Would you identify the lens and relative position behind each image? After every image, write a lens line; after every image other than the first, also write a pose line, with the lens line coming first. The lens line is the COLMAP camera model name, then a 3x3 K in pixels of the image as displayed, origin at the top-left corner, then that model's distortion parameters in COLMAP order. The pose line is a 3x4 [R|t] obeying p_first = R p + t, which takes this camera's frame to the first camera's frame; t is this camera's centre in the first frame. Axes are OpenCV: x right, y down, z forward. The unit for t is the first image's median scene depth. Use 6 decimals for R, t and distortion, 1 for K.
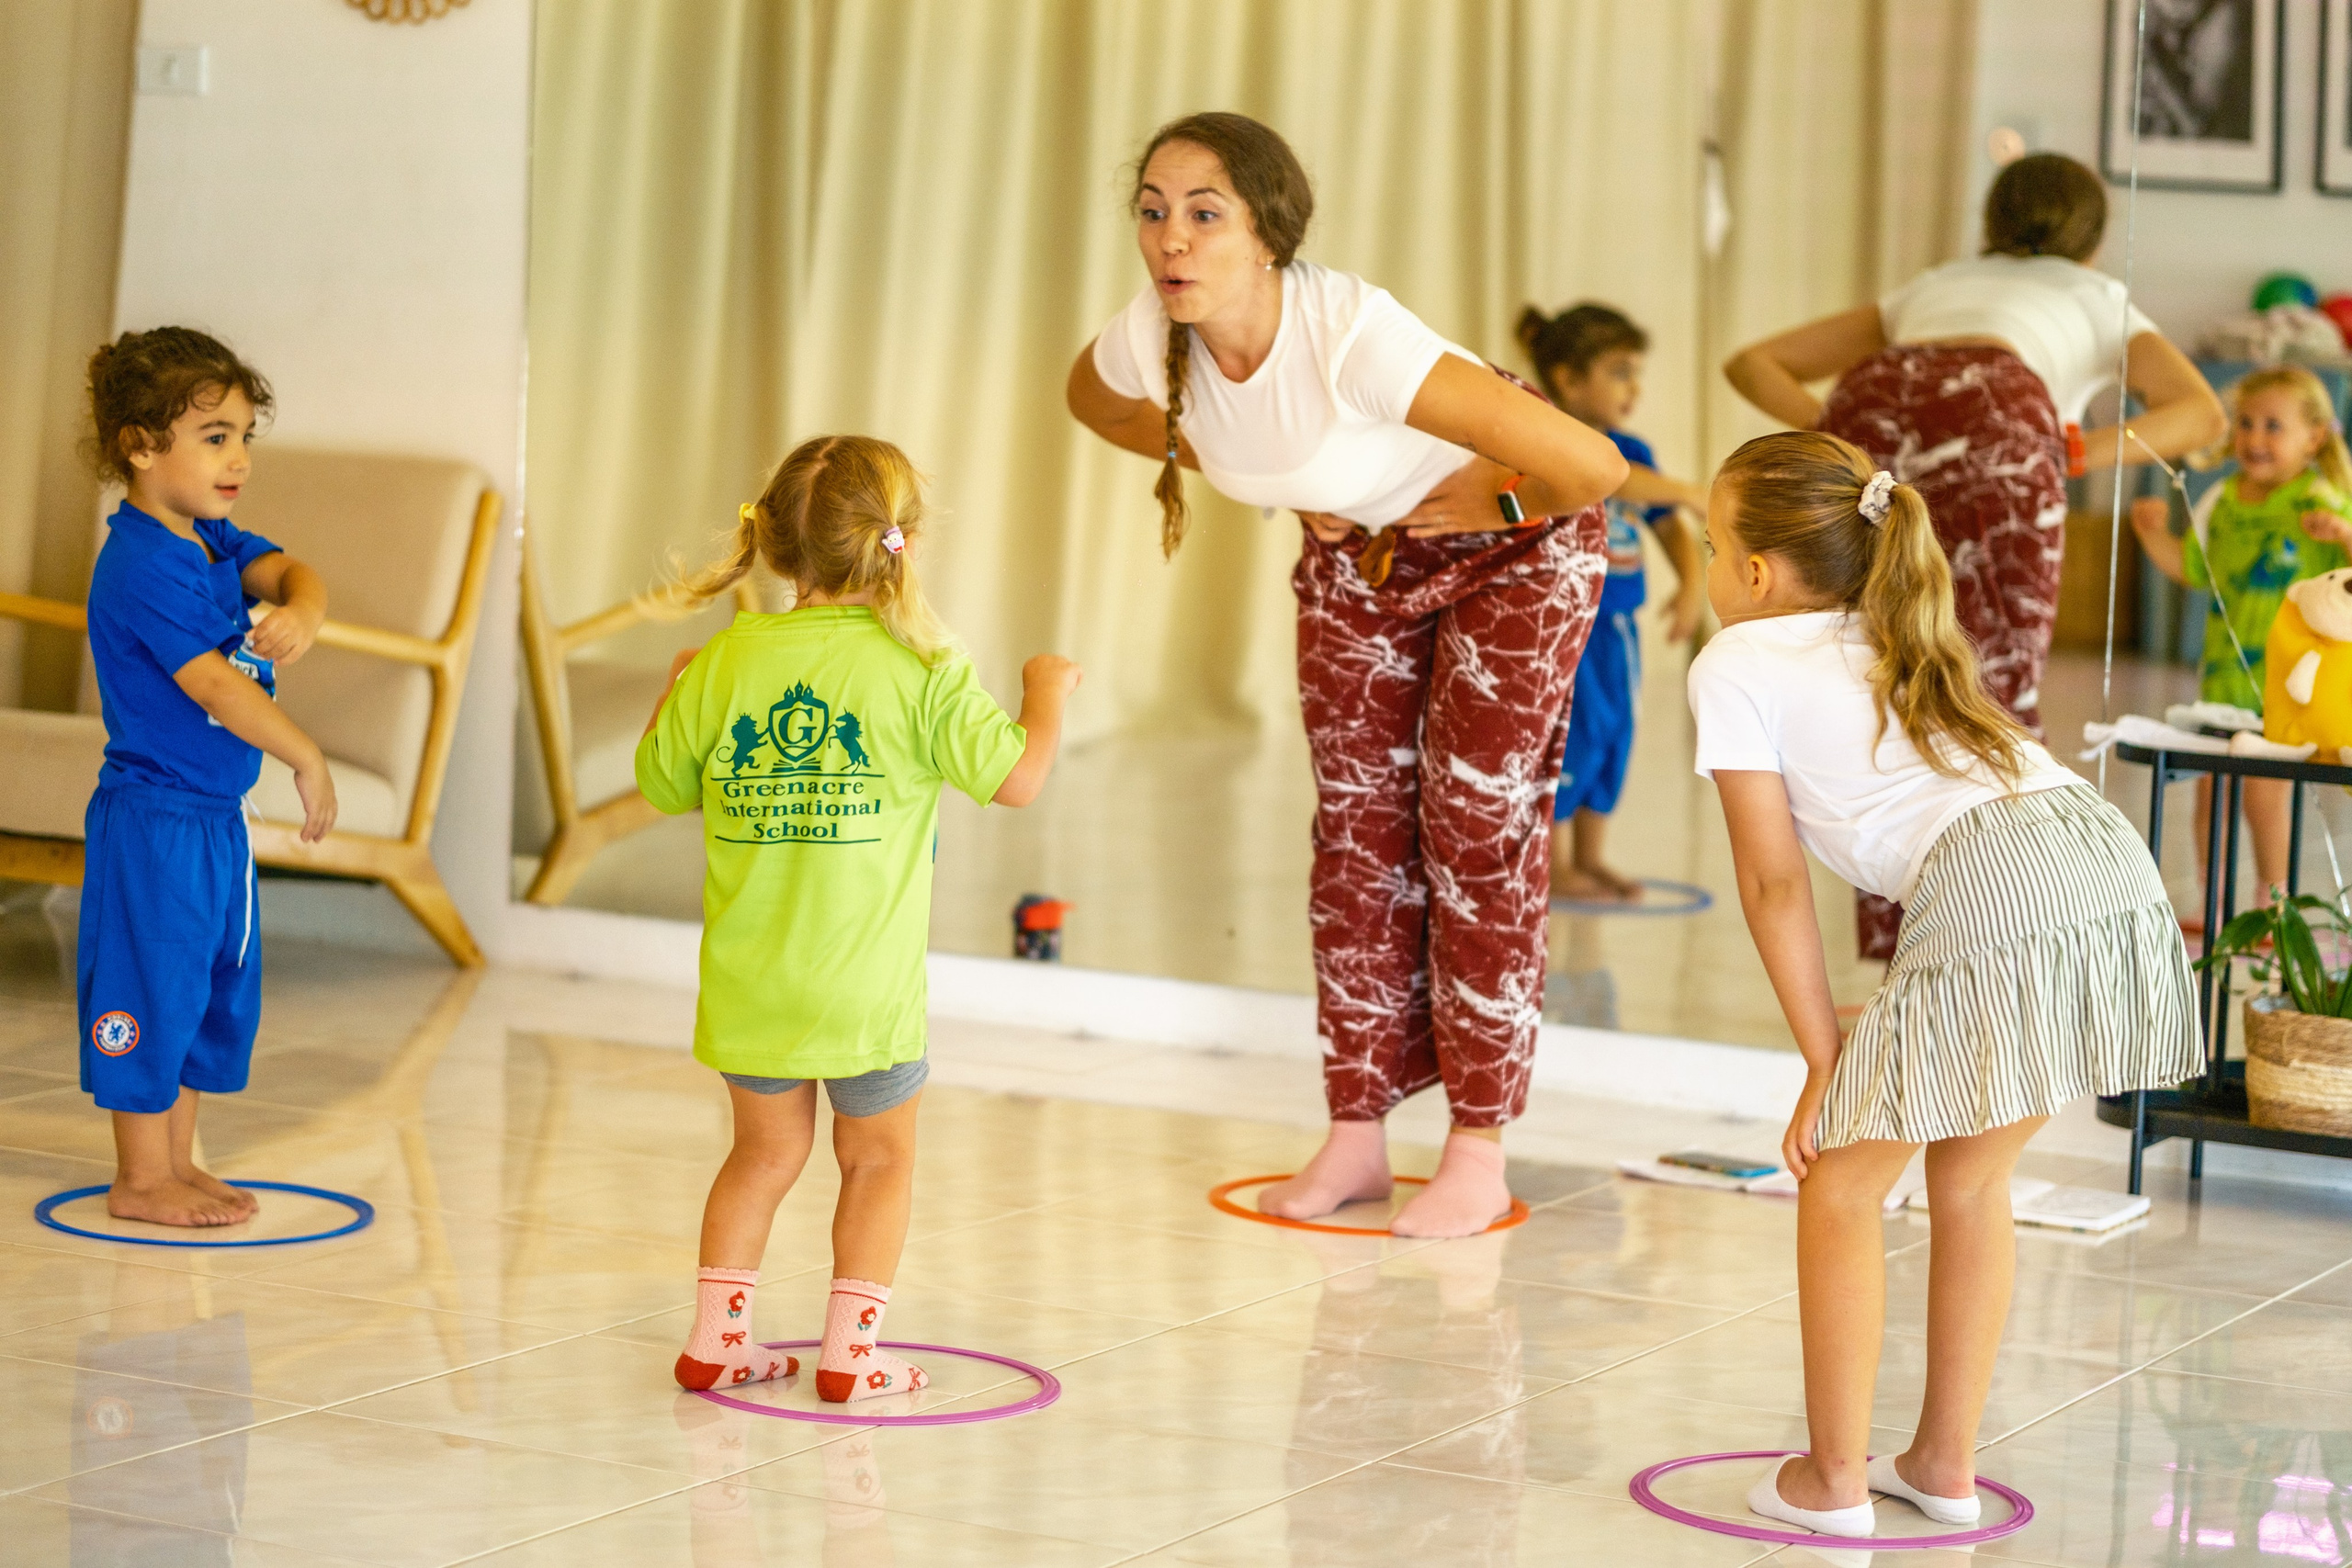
lens RADIAL K [[5767.0, 0, 1176.0], [0, 5767.0, 784.0], [0, 0, 1]] dist [-0.489745, 0.286010]
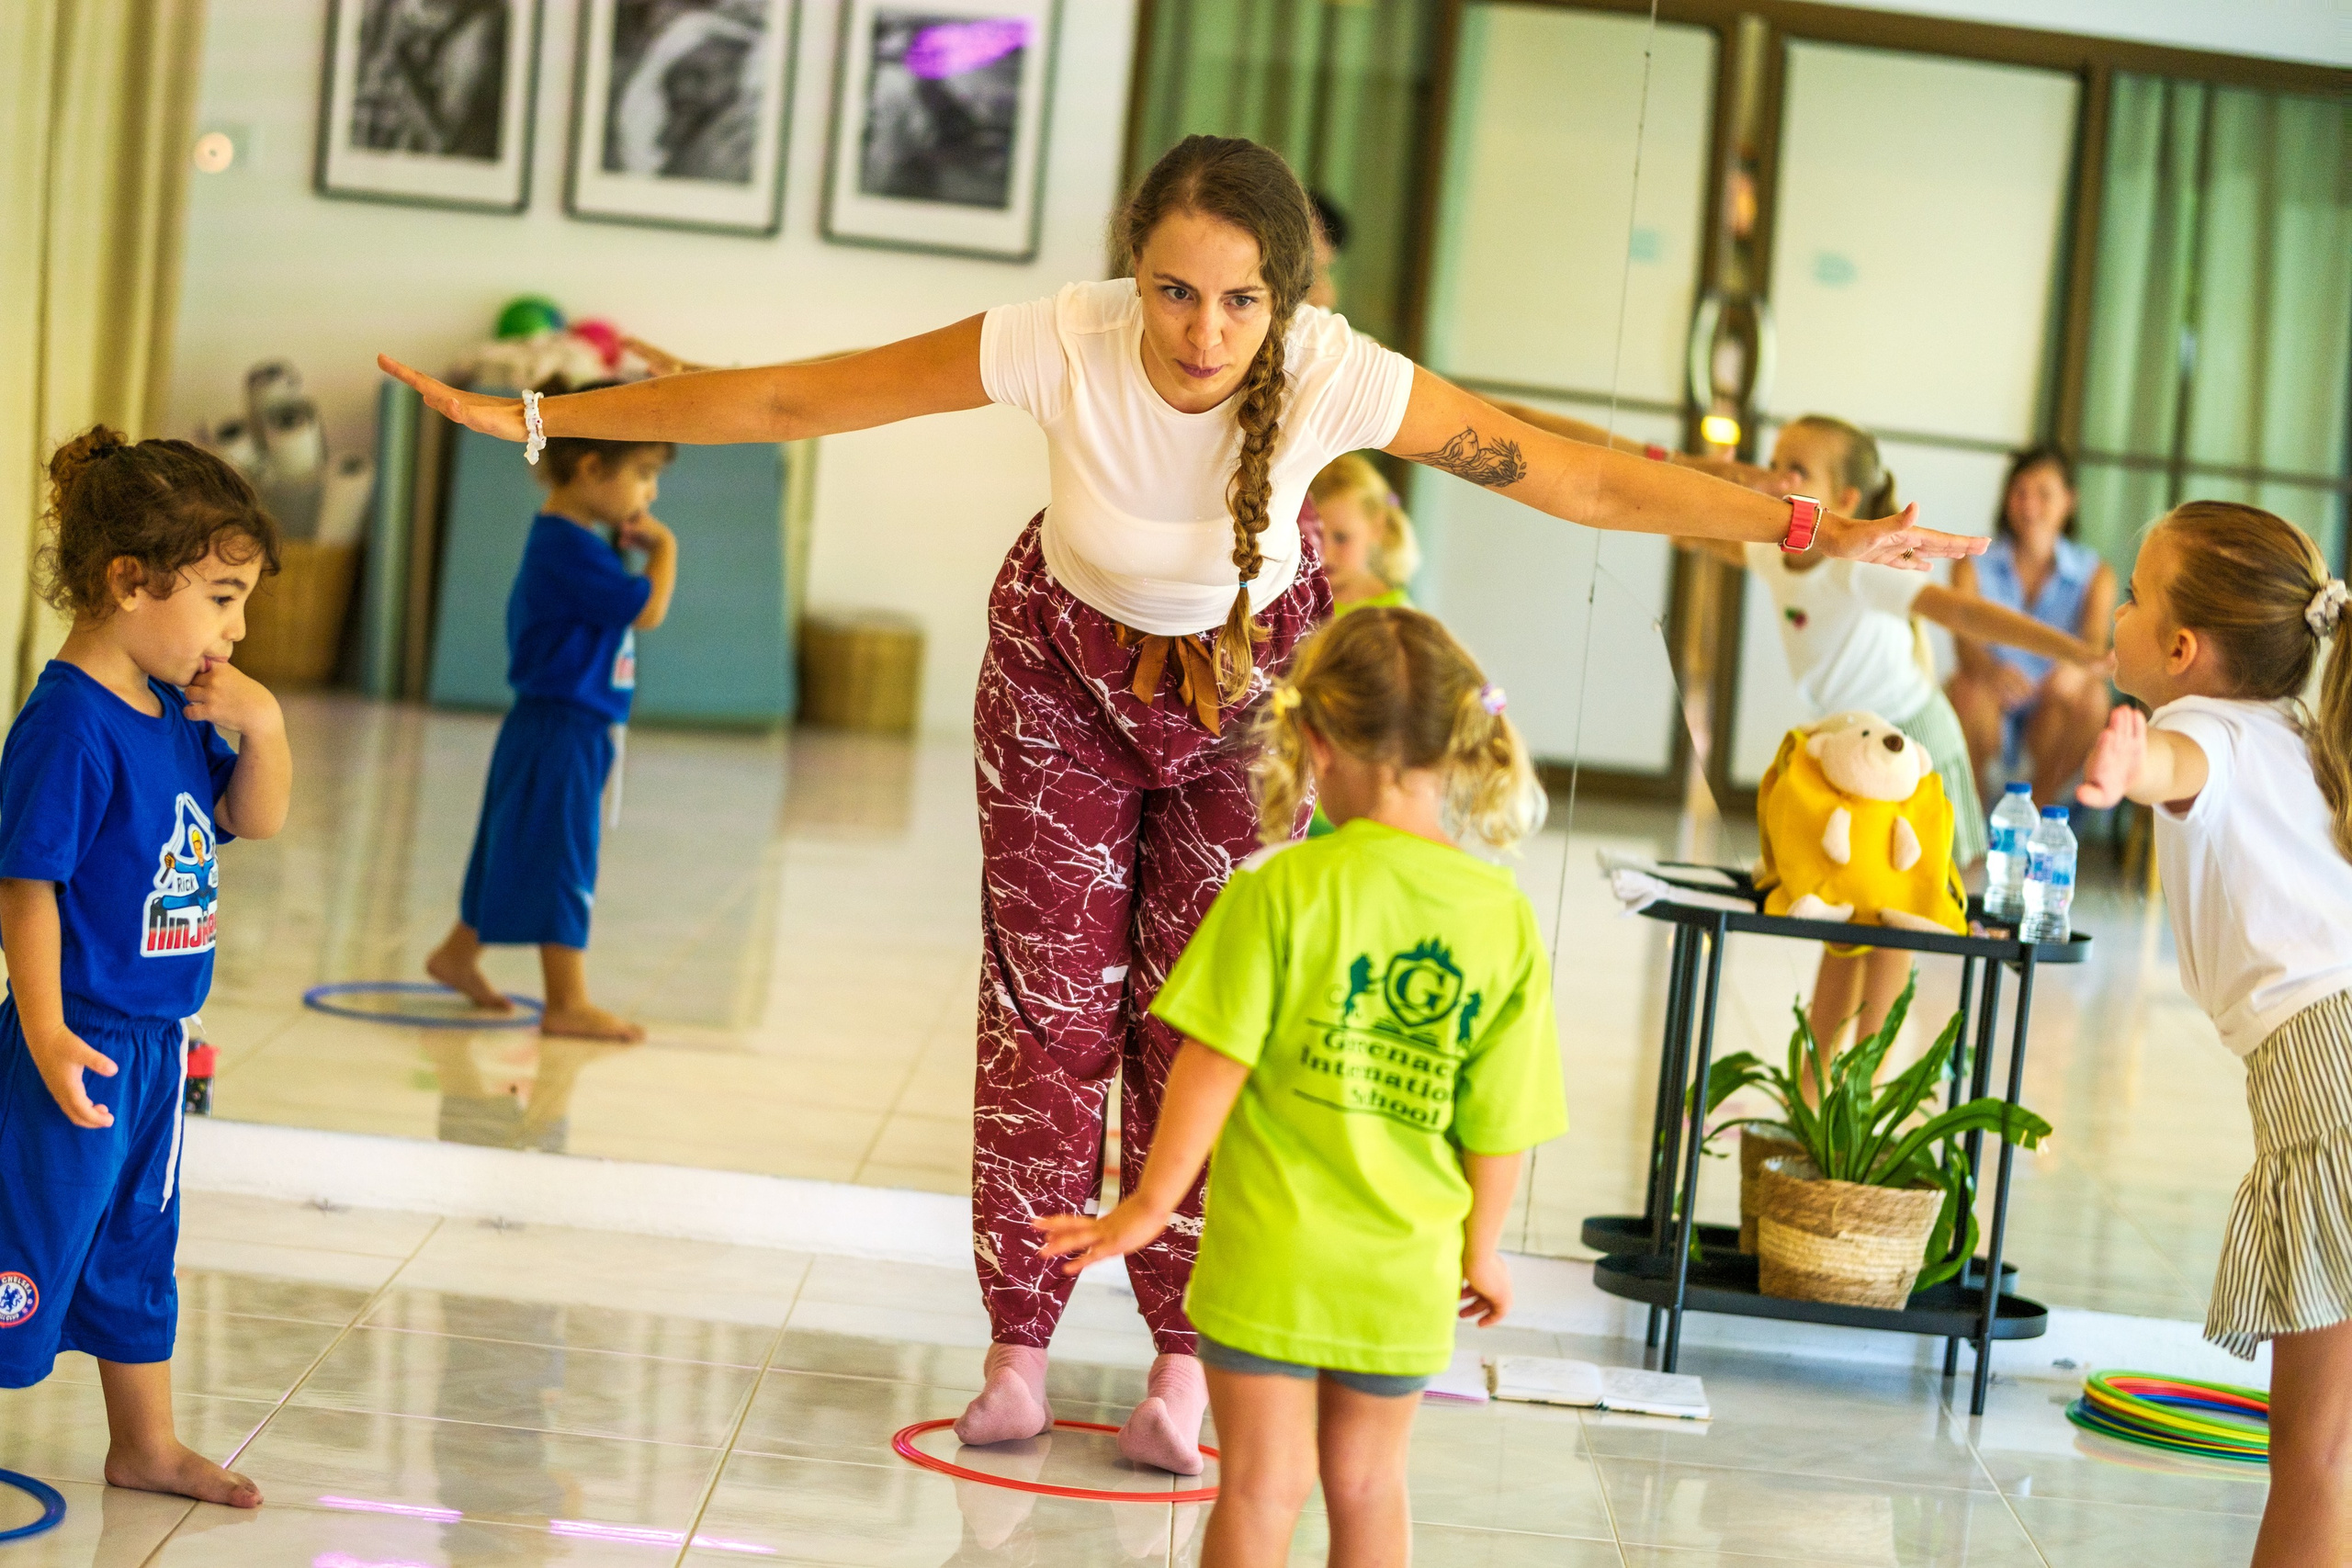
lens RADIAL K [[5682.1, 0, 1176.0], [0, 5682.1, 784.0], [0, 0, 1]] dist [0.029372, 0.055839]
pose [[0.891578, 0.004319, 0.452847, -0.346132], [-0.007980, 0.999949, 0.006175, -0.033053], [-0.452797, -0.009119, 0.891567, 0.180031]]
